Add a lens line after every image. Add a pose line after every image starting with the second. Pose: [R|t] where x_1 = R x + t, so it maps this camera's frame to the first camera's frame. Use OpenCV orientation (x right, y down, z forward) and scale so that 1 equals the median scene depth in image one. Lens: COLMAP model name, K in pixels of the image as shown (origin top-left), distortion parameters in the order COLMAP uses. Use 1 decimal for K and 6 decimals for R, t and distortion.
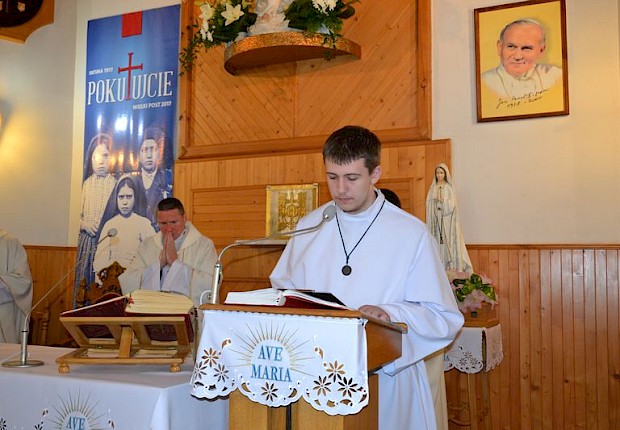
lens RADIAL K [[650.8, 0, 308.9], [0, 650.8, 217.3], [0, 0, 1]] dist [-0.029058, 0.021169]
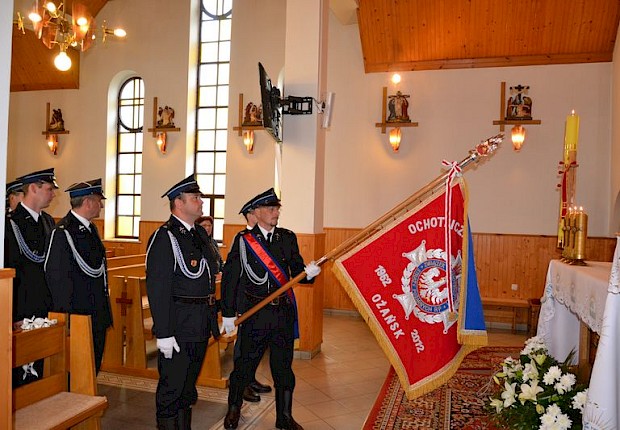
lens RADIAL K [[503.0, 0, 310.0], [0, 503.0, 216.9], [0, 0, 1]] dist [-0.049622, 0.016990]
pose [[0.123416, 0.001100, -0.992354, 0.369778], [0.056630, 0.998362, 0.008149, 0.019420], [0.990738, -0.057203, 0.123152, 0.060660]]
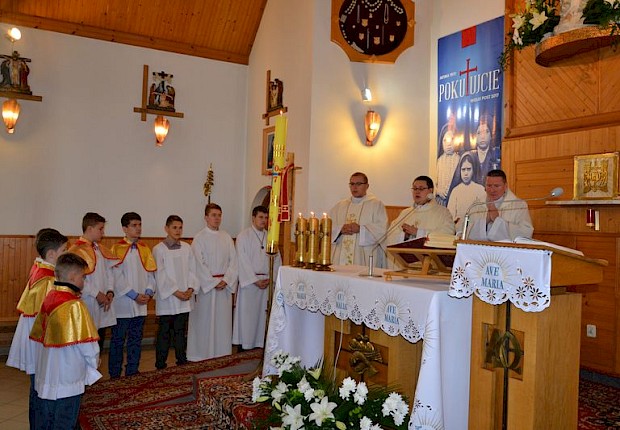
lens RADIAL K [[559.2, 0, 307.3], [0, 559.2, 216.6], [0, 0, 1]] dist [-0.087359, 0.069670]
pose [[0.810262, 0.005453, -0.586042, 0.141564], [0.028662, 0.998391, 0.048918, -0.000415], [0.585366, -0.056433, 0.808803, -0.132606]]
